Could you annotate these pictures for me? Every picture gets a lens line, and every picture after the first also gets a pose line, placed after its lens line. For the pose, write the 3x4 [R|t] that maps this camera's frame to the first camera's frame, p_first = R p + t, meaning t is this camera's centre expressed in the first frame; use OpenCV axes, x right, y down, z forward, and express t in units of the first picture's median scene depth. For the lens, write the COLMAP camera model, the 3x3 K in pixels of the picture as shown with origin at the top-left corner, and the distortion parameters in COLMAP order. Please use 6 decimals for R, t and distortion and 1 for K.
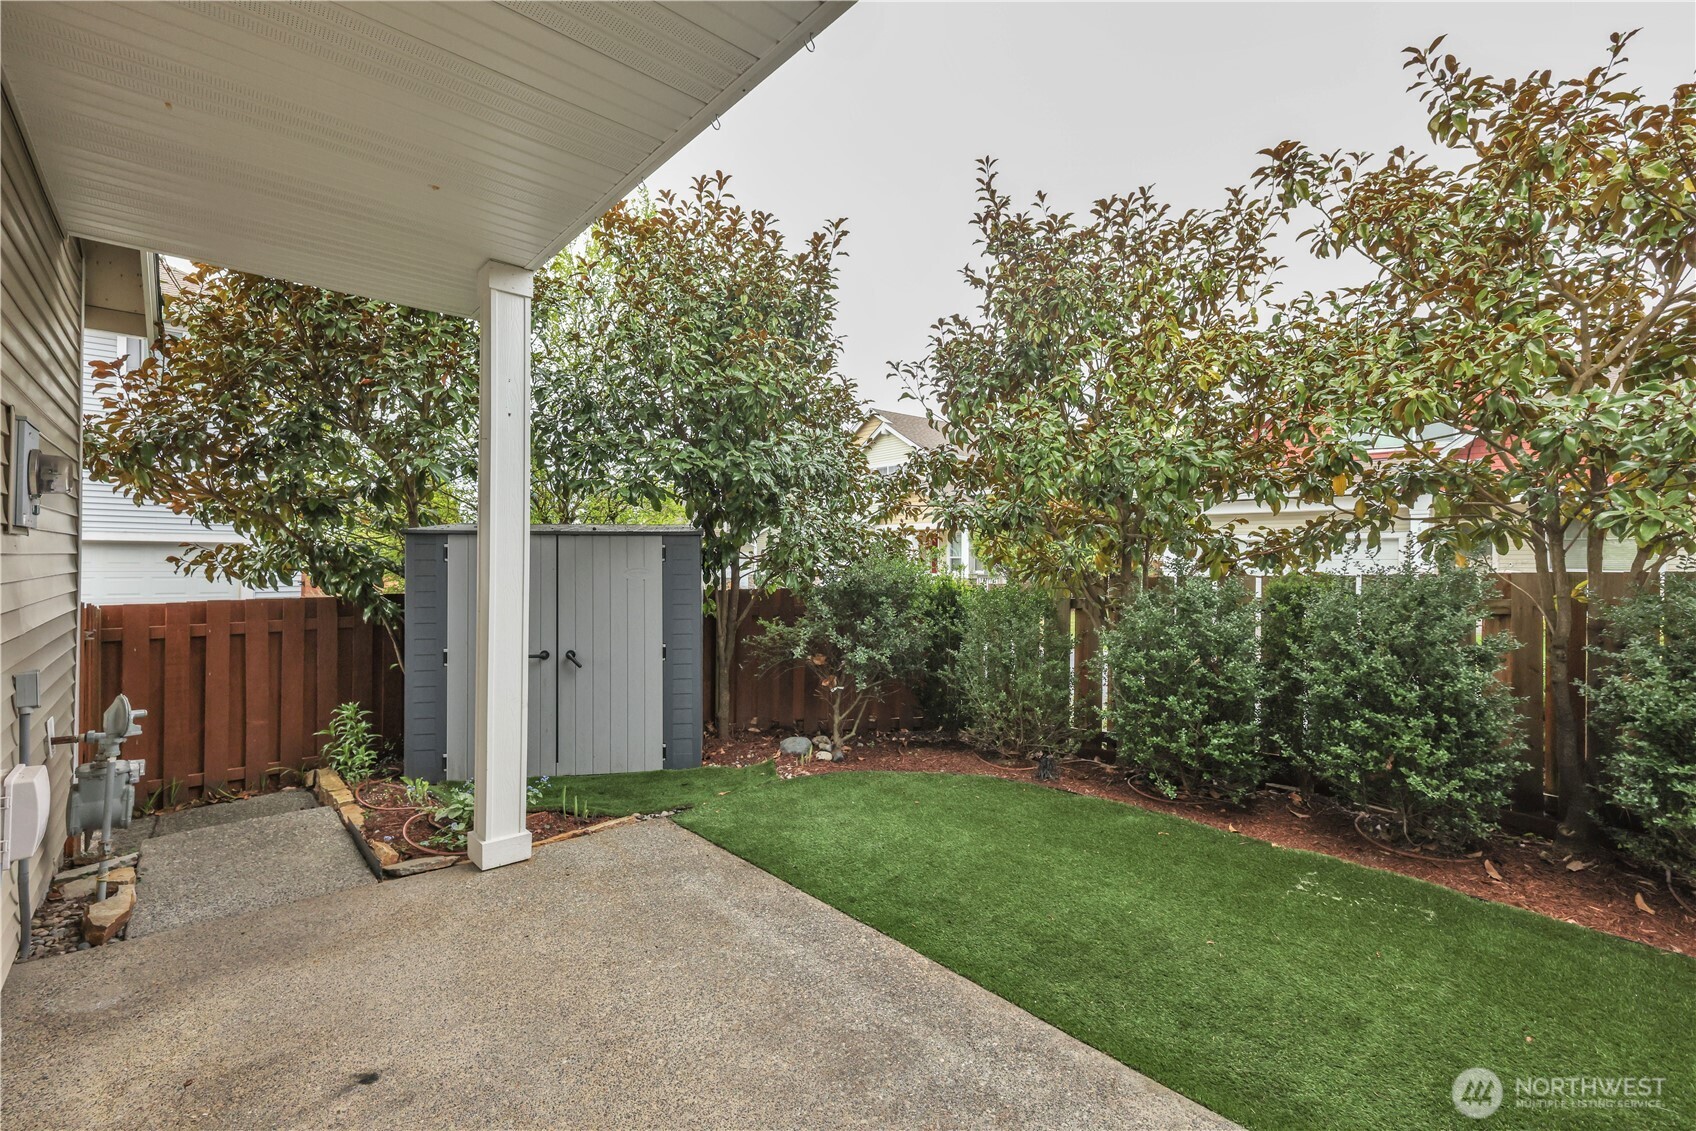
lens RADIAL K [[743.5, 0, 846.1], [0, 743.5, 556.6], [0, 0, 1]] dist [-0.002123, -0.000194]
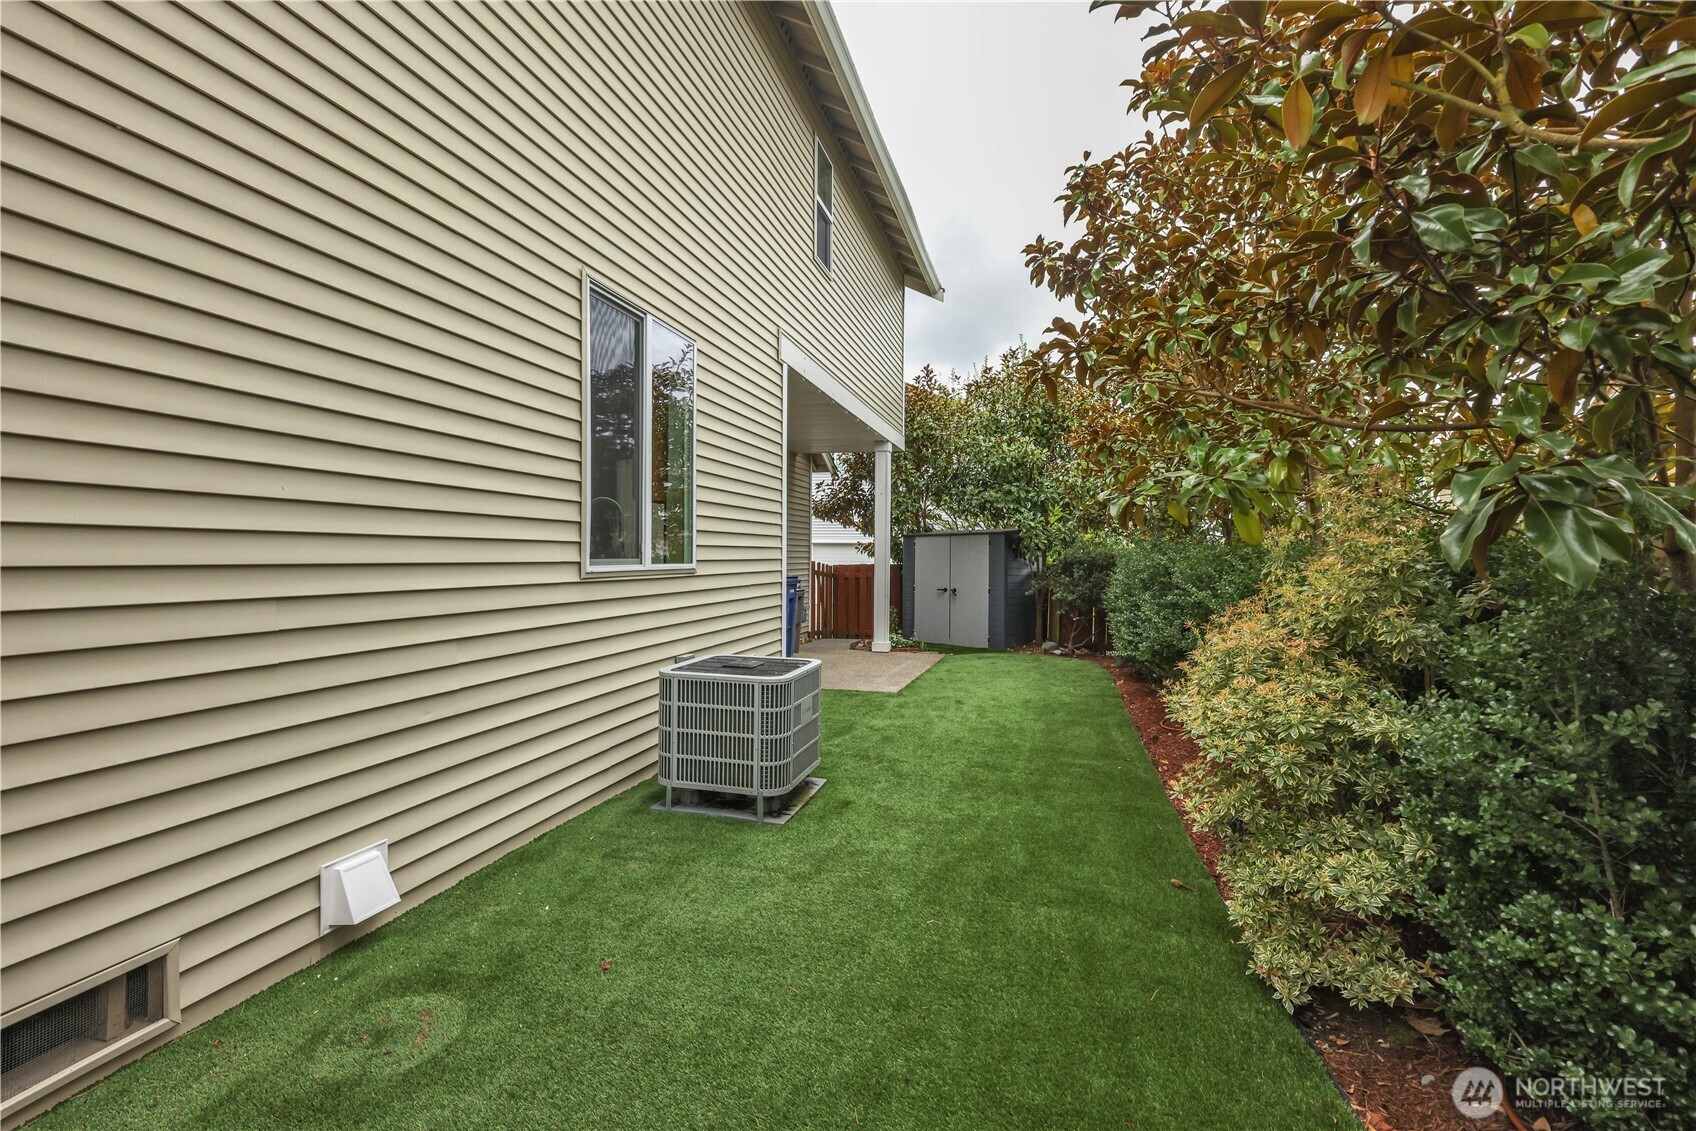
lens RADIAL K [[743.5, 0, 848.1], [0, 743.5, 561.2], [0, 0, 1]] dist [-0.002123, -0.000194]
pose [[0.552865, 0.003089, -0.833265, 1.301245], [0.001751, 0.999987, 0.004869, 0.037194], [0.833269, -0.004151, 0.552853, -0.482280]]
